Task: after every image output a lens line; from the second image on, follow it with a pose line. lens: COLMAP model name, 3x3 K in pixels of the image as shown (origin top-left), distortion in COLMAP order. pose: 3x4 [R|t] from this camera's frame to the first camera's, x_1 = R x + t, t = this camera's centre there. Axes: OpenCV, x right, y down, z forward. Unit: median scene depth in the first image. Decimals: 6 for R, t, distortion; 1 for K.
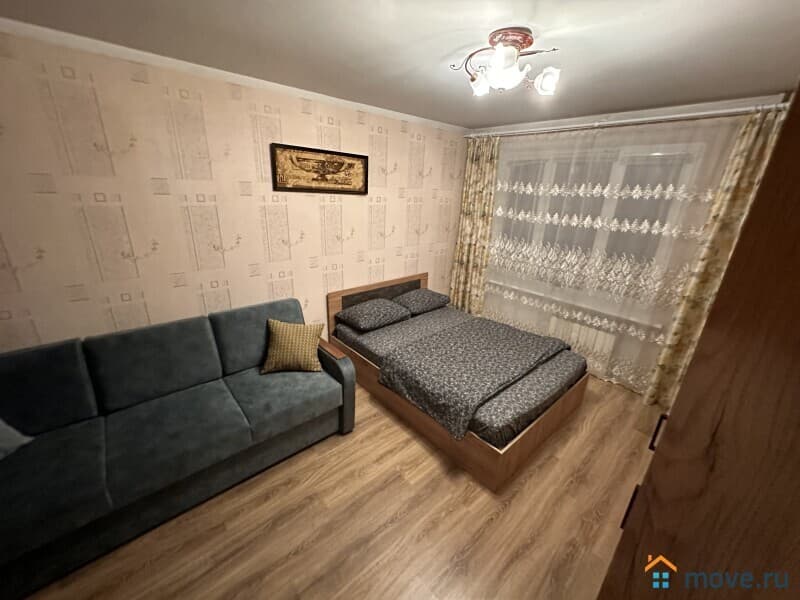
lens RADIAL K [[319.9, 0, 400.0], [0, 319.9, 300.0], [0, 0, 1]] dist [0.001185, 0.000552]
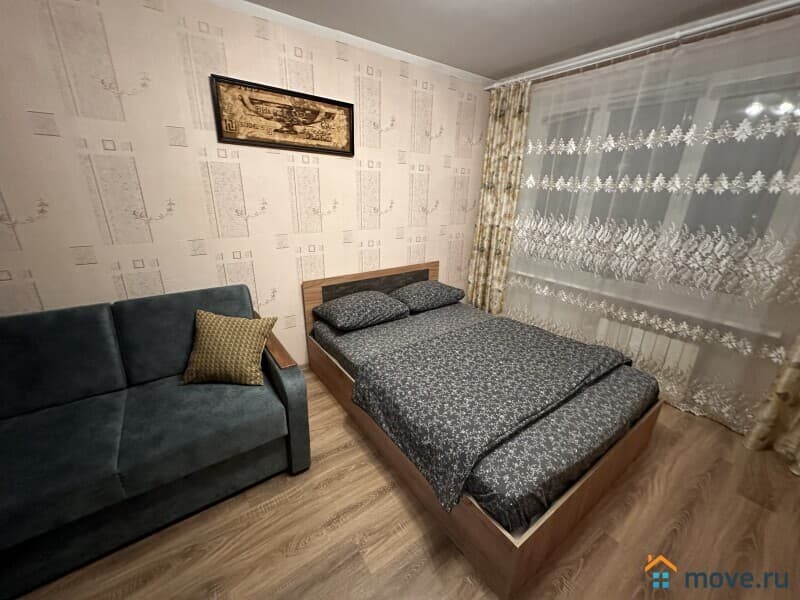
lens RADIAL K [[319.9, 0, 400.0], [0, 319.9, 300.0], [0, 0, 1]] dist [0.001185, 0.000552]
pose [[0.994770, 0.015705, -0.100922, 0.102368], [-0.016715, 0.999818, -0.009166, 0.029157], [0.100760, 0.010805, 0.994852, 0.259647]]
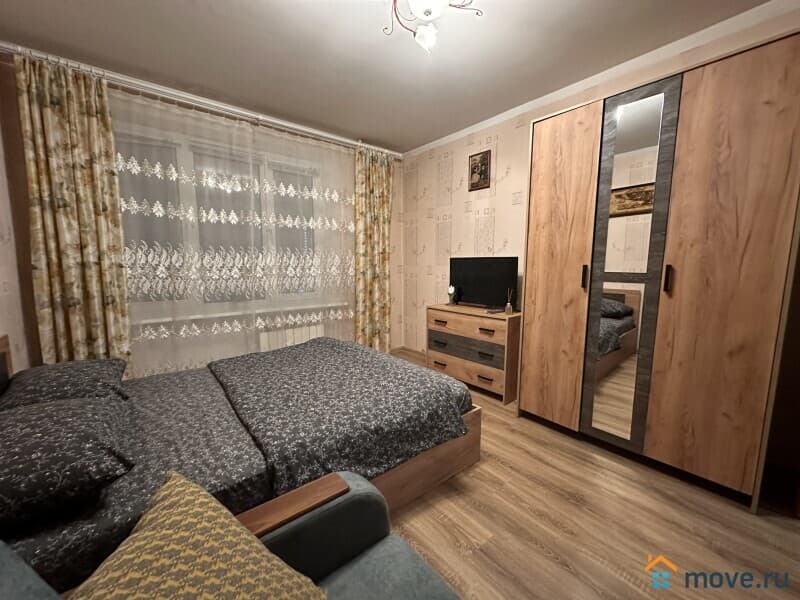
lens RADIAL K [[319.9, 0, 400.0], [0, 319.9, 300.0], [0, 0, 1]] dist [0.001185, 0.000552]
pose [[0.042924, -0.152091, 0.987434, -0.389395], [0.334483, 0.933497, 0.129244, -0.020110], [-0.941424, 0.324732, 0.090942, 0.670968]]
